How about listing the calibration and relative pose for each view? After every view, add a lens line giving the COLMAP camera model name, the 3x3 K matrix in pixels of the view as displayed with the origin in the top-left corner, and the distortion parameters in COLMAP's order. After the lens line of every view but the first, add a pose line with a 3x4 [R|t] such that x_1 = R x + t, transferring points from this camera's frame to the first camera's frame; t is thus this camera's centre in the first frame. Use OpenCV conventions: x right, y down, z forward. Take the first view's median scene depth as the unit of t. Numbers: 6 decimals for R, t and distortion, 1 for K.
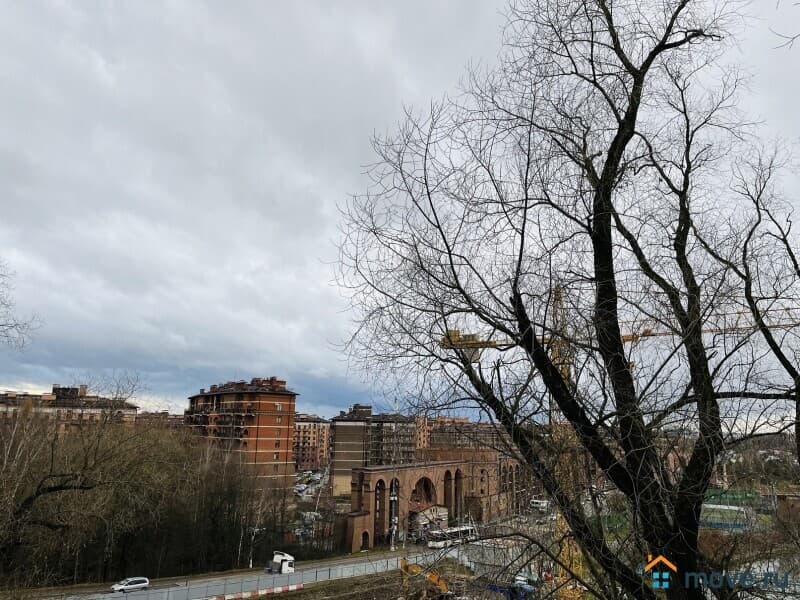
lens RADIAL K [[623.7, 0, 399.8], [0, 623.7, 299.6], [0, 0, 1]] dist [0.031434, -0.018468]
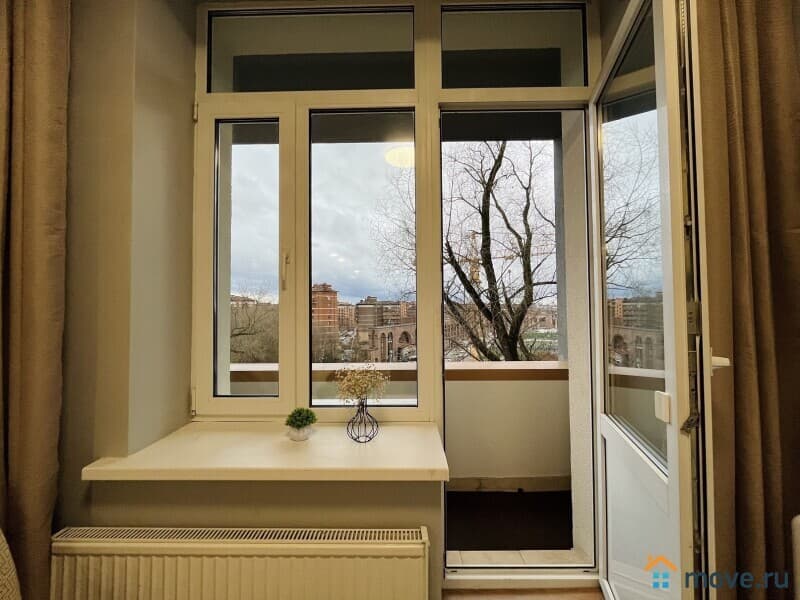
lens RADIAL K [[325.1, 0, 402.6], [0, 325.1, 297.4], [0, 0, 1]] dist [-0.001568, -0.000459]
pose [[0.999077, -0.027879, 0.032685, -0.020110], [0.021840, 0.984786, 0.172395, -0.010427], [-0.036994, -0.171522, 0.984485, -0.164198]]
